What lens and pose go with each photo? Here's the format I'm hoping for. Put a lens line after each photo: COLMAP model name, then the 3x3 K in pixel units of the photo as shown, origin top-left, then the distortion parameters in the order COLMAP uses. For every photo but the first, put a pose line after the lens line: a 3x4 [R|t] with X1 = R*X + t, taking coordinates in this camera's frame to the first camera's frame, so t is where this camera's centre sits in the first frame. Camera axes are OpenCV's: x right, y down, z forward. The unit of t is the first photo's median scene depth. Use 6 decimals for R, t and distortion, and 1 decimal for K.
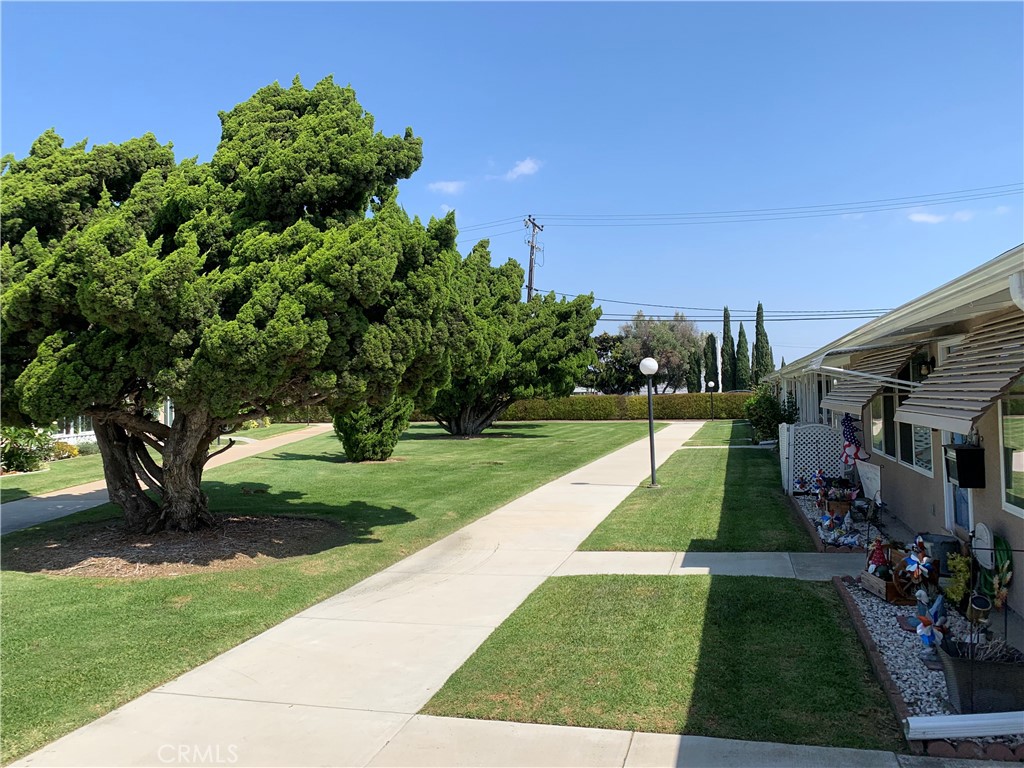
lens RADIAL K [[788.4, 0, 505.7], [0, 788.4, 382.3], [0, 0, 1]] dist [0.005857, 0.002935]
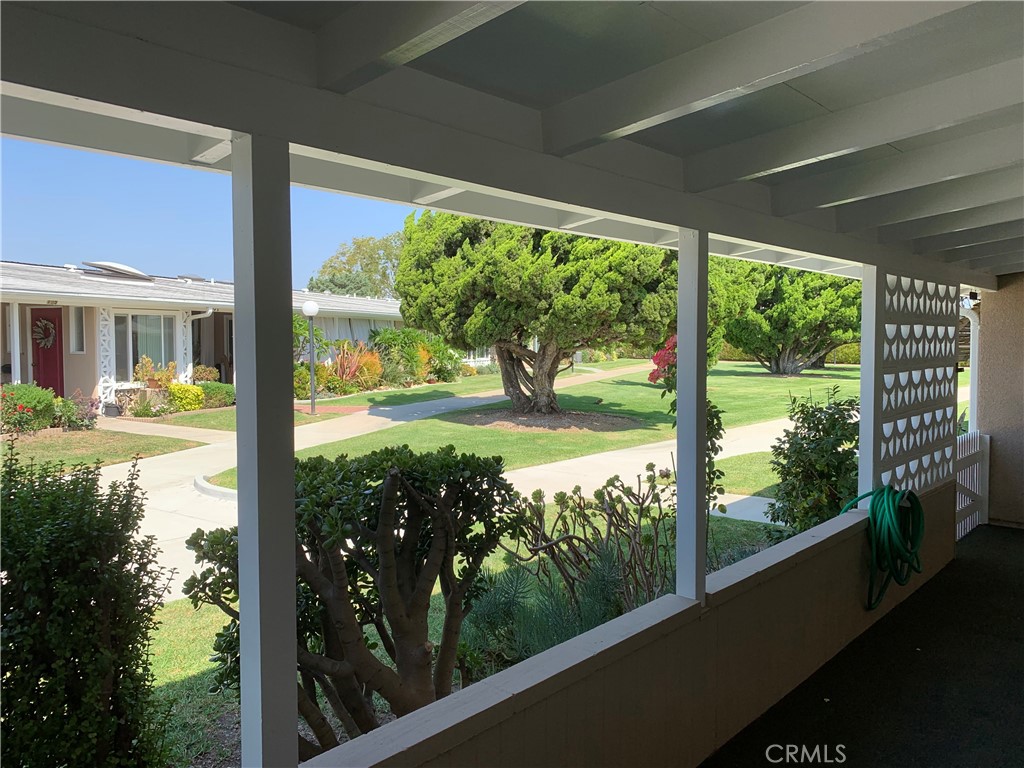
lens RADIAL K [[818.0, 0, 512.0], [0, 818.0, 384.0], [0, 0, 1]] dist [-0.199854, 0.000126]
pose [[0.907737, 0.041661, -0.417467, 0.301204], [-0.008747, 0.996720, 0.080448, -0.020510], [0.419449, -0.069374, 0.905124, -0.708130]]
